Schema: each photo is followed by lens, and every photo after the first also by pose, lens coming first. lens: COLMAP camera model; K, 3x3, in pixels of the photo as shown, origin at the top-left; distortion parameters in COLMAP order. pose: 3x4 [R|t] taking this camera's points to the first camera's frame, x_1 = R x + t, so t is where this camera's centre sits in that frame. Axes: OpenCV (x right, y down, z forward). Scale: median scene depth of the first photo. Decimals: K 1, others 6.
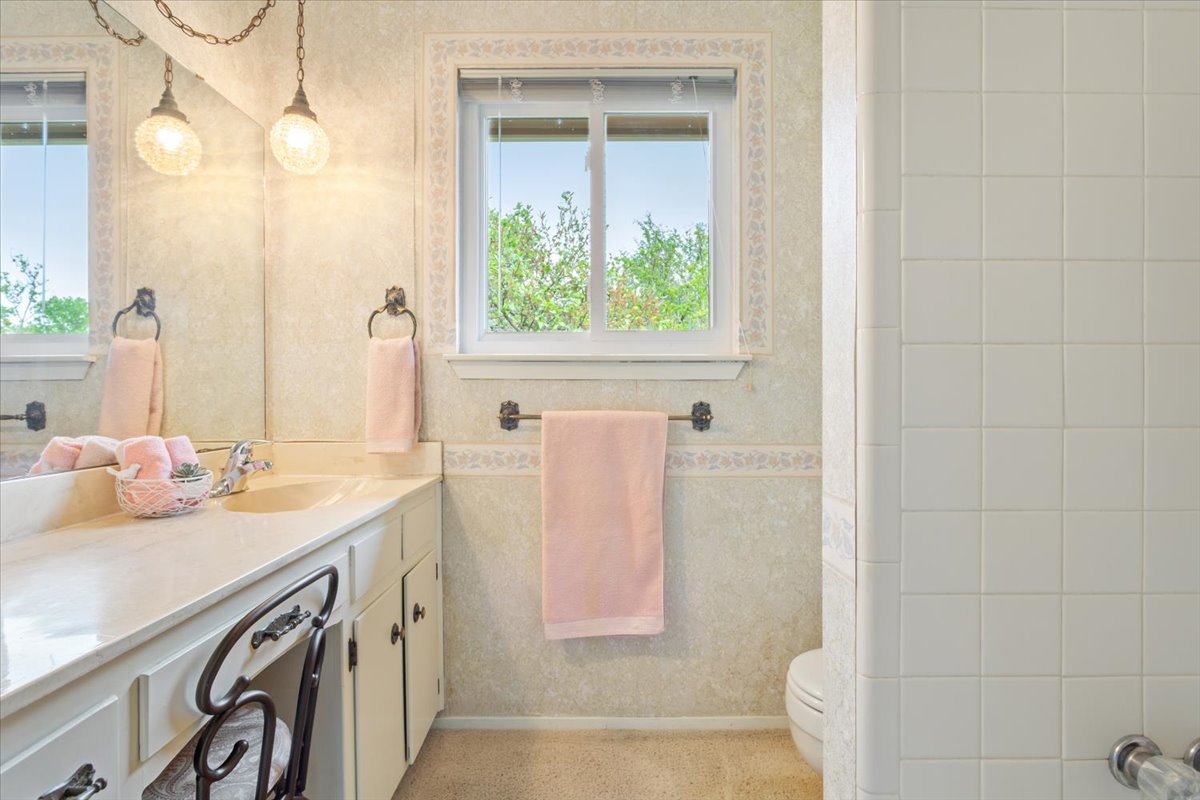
lens RADIAL K [[572.4, 0, 604.7], [0, 572.4, 393.0], [0, 0, 1]] dist [-0.016668, 0.008870]
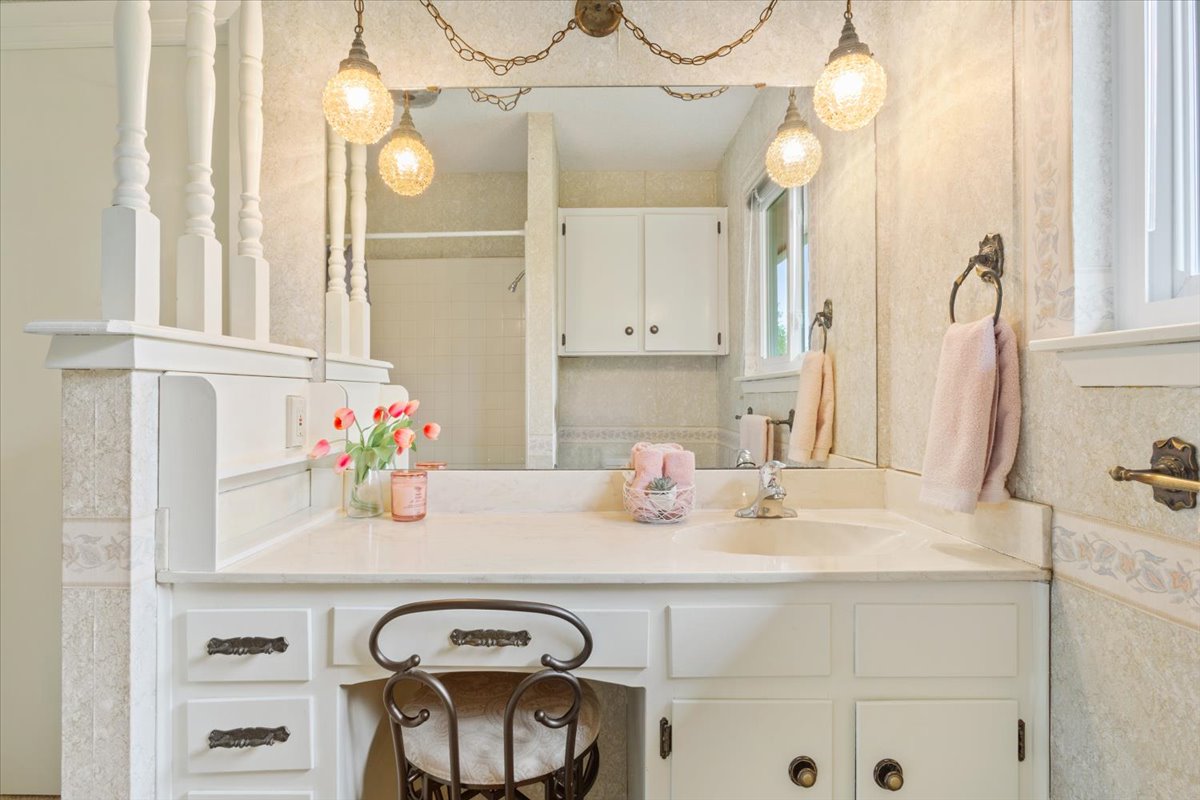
lens RADIAL K [[611.8, 0, 598.7], [0, 611.8, 390.7], [0, 0, 1]] dist [-0.028250, 0.010698]
pose [[0.001379, -0.004056, -0.999991, 0.269501], [0.006611, 0.999970, -0.004047, -0.021798], [0.999977, -0.006605, 0.001406, 0.583082]]
